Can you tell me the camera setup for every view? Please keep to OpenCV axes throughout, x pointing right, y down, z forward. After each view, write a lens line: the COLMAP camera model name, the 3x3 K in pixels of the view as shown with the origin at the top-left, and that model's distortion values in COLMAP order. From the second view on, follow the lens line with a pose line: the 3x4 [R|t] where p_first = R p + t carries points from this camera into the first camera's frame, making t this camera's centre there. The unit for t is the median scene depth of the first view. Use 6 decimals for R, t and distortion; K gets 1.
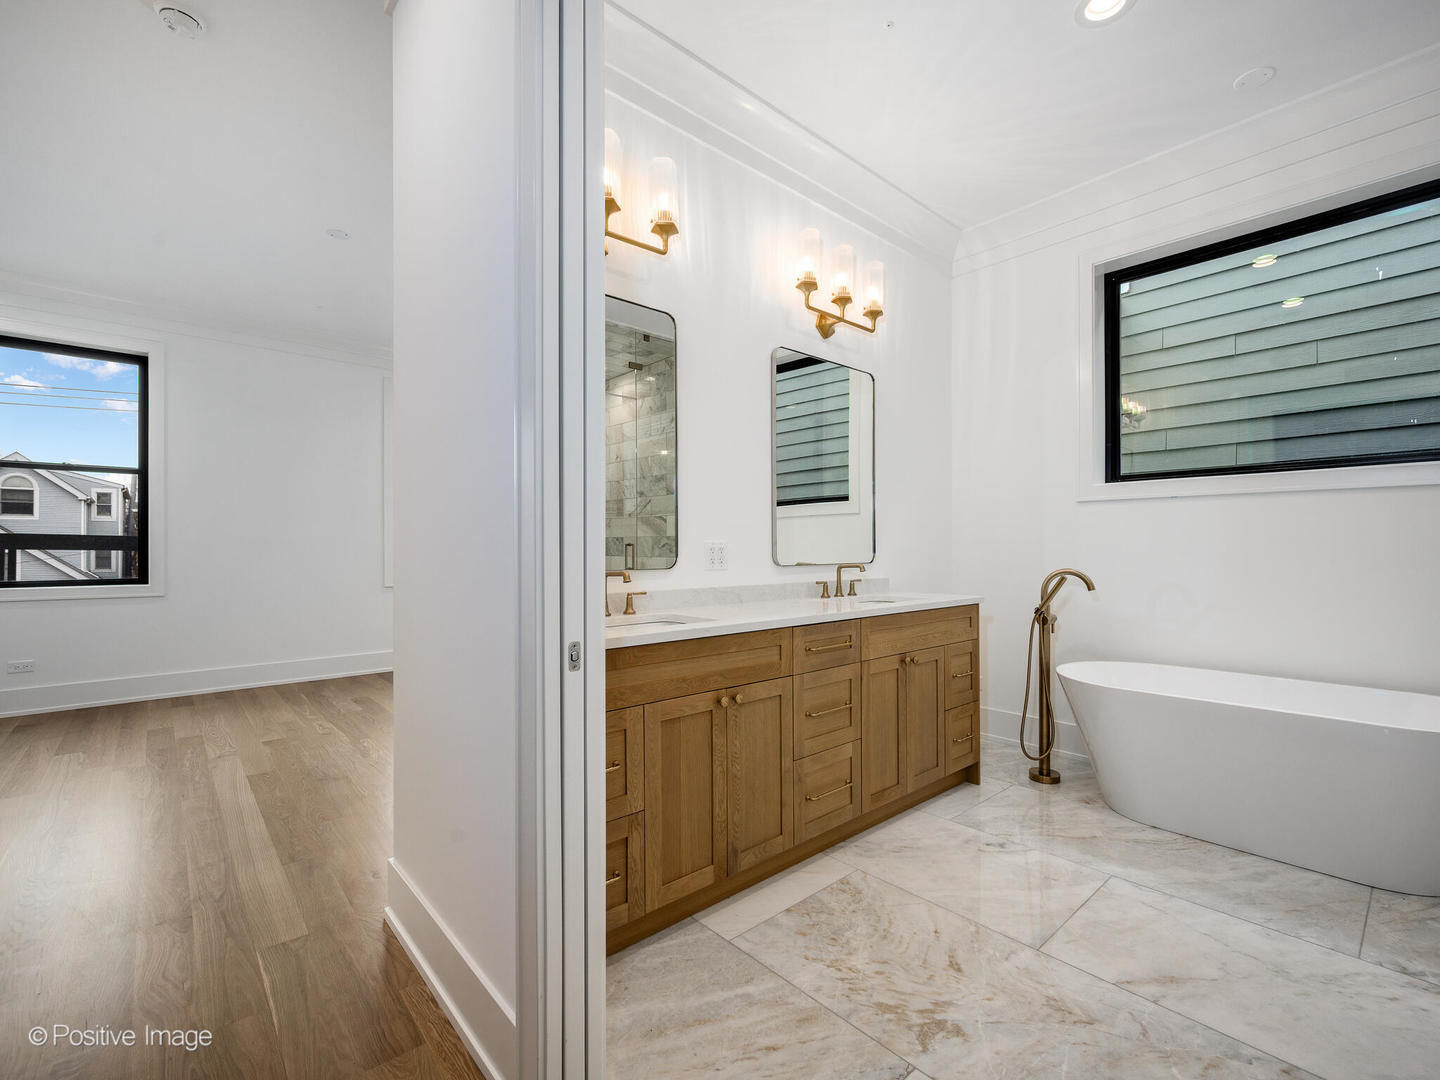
lens RADIAL K [[655.2, 0, 727.4], [0, 655.2, 536.0], [0, 0, 1]] dist [-0.005363, -0.000888]
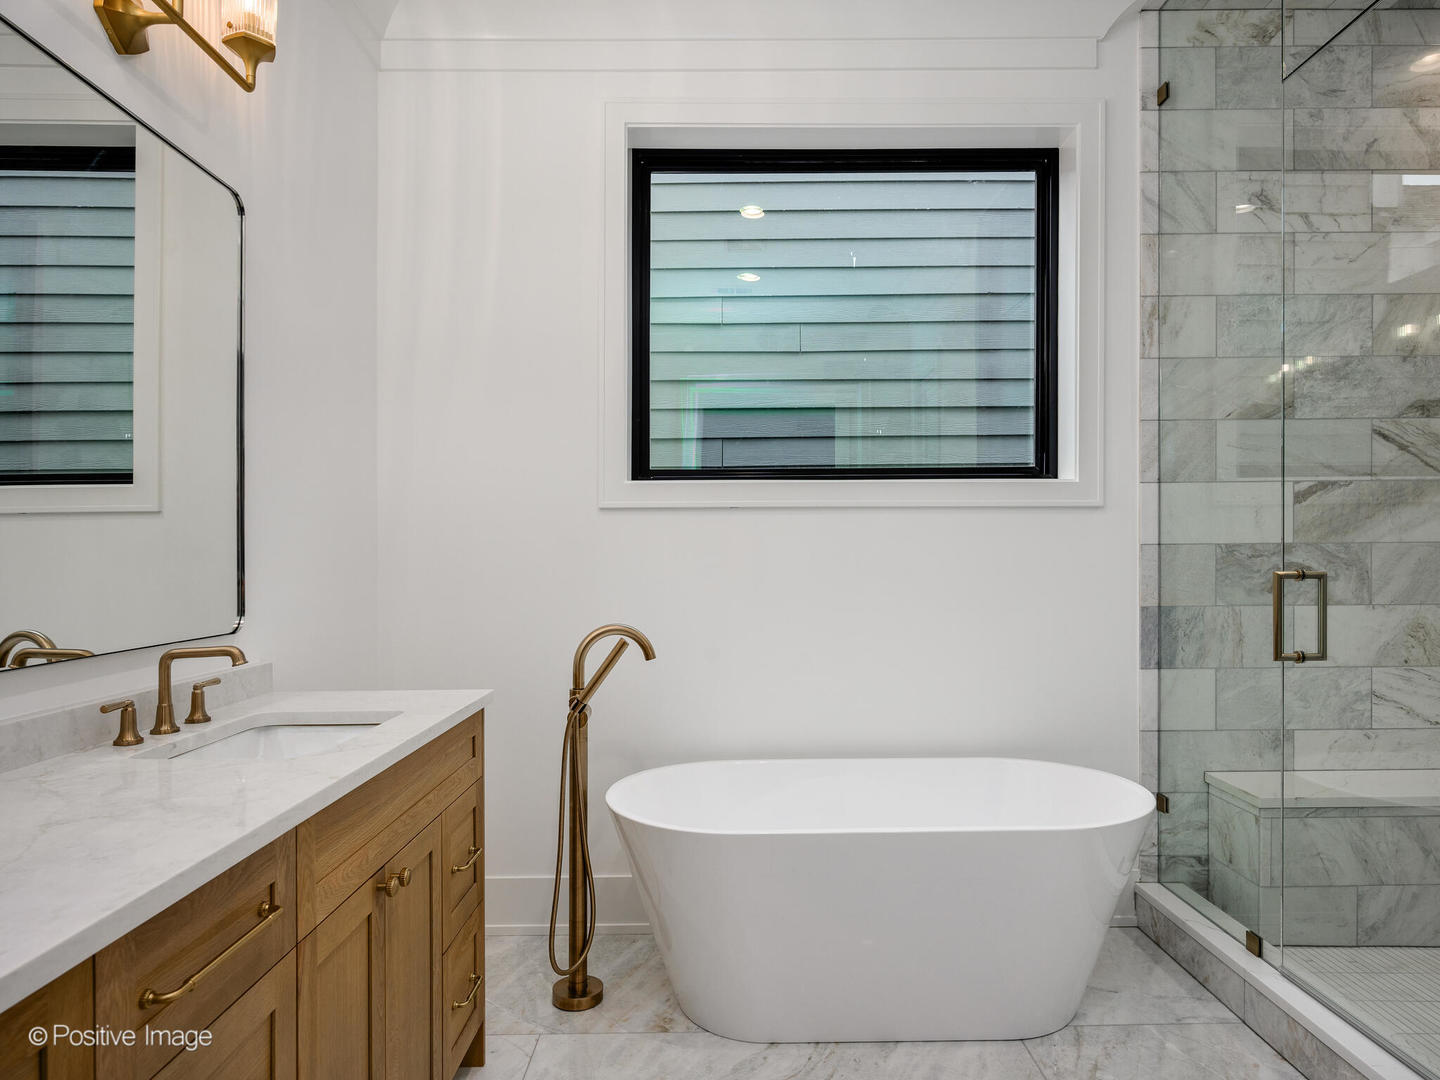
lens RADIAL K [[877.7, 0, 722.4], [0, 877.7, 552.1], [0, 0, 1]] dist [-0.008256, 0.000607]
pose [[0.662095, -0.000151, 0.749420, 0.001534], [-0.008683, 0.999931, 0.007873, -0.021858], [-0.749370, -0.011720, 0.662048, 0.425711]]
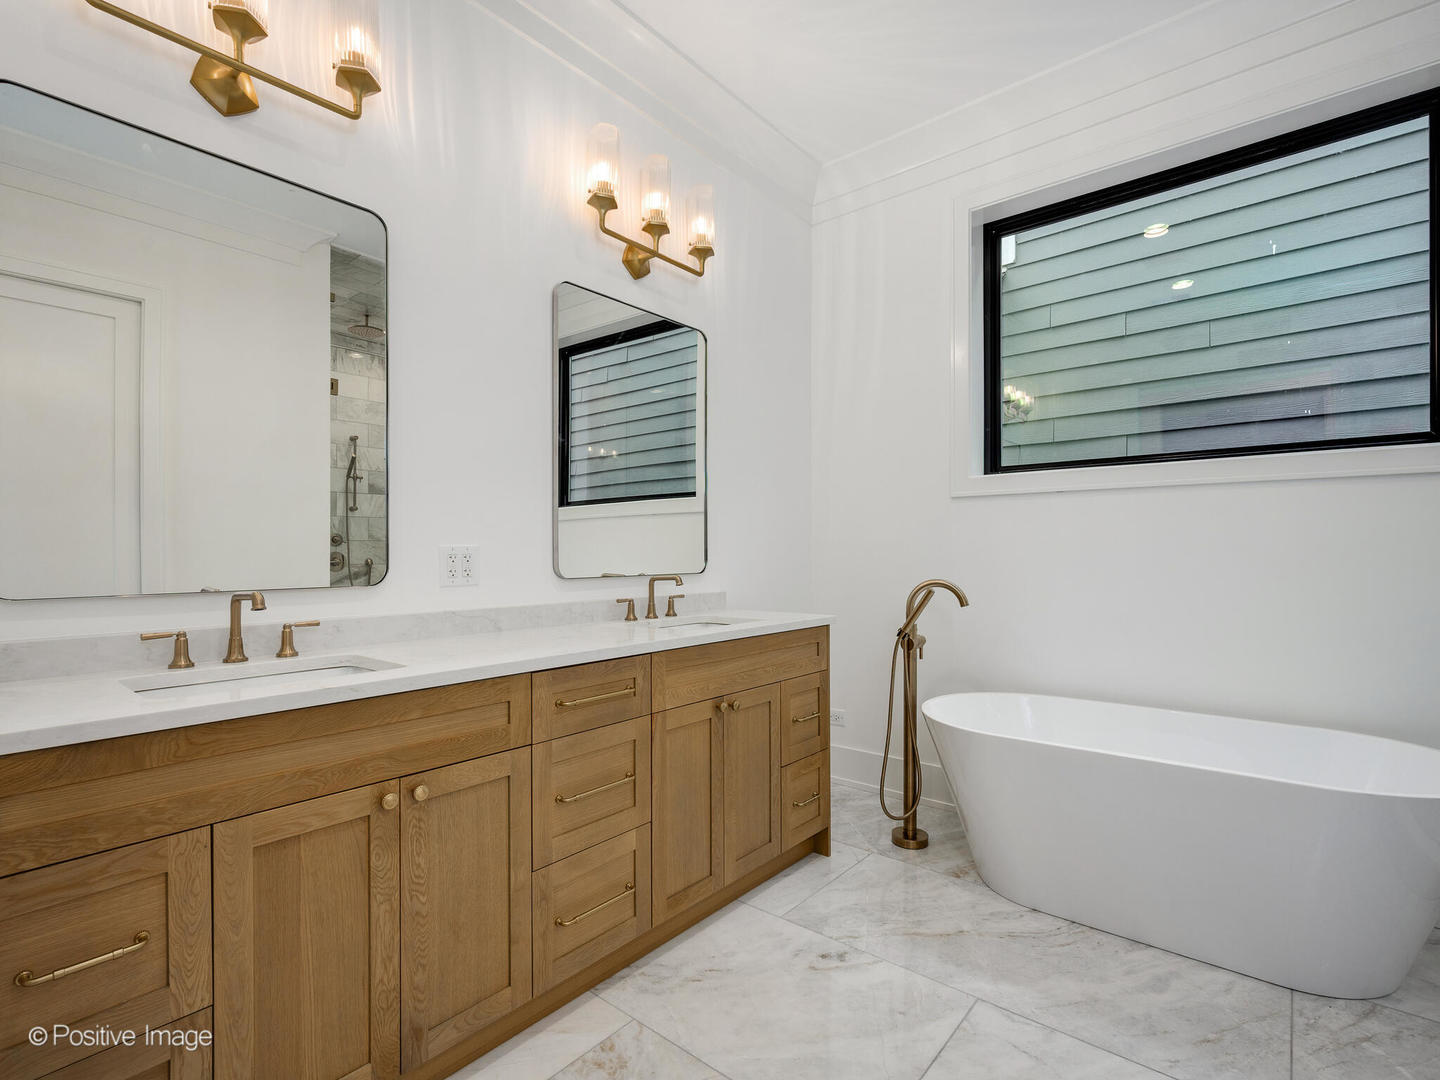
lens RADIAL K [[690.8, 0, 721.4], [0, 690.8, 540.9], [0, 0, 1]] dist [-0.004433, -0.002606]
pose [[0.990634, 0.000710, 0.136543, 0.145537], [-0.000820, 0.999999, 0.000749, 0.001985], [-0.136543, -0.000854, 0.990634, 0.201219]]
